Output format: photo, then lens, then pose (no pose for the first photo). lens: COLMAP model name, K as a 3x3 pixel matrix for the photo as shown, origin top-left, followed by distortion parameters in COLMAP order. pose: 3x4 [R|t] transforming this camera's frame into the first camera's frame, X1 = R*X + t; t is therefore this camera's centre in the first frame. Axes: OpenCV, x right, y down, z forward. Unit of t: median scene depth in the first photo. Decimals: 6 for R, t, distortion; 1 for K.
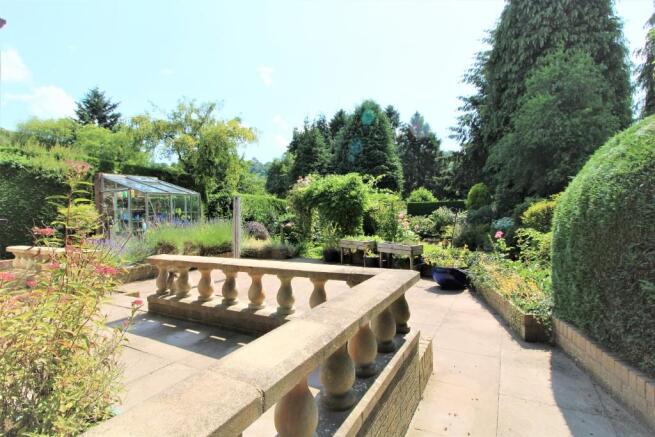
lens RADIAL K [[292.9, 0, 332.4], [0, 292.9, 212.3], [0, 0, 1]] dist [-0.026334, -0.000176]
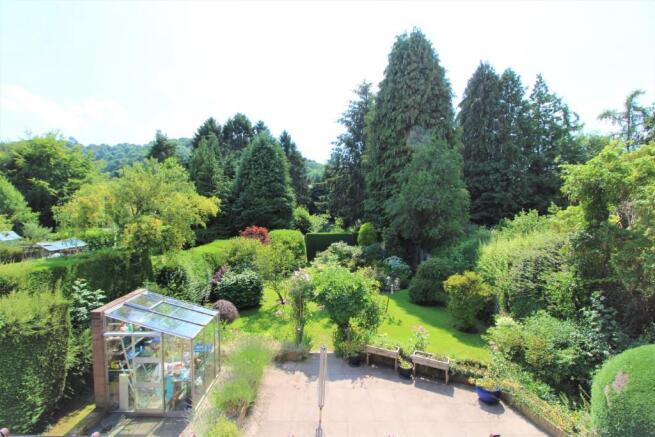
lens RADIAL K [[270.8, 0, 327.5], [0, 270.8, 218.5], [0, 0, 1]] dist [-0.000193, -0.000022]
pose [[0.886188, 0.004653, 0.463302, -0.144218], [-0.012755, 0.999816, 0.014356, -0.100249], [-0.463150, -0.018631, 0.886084, 0.034259]]
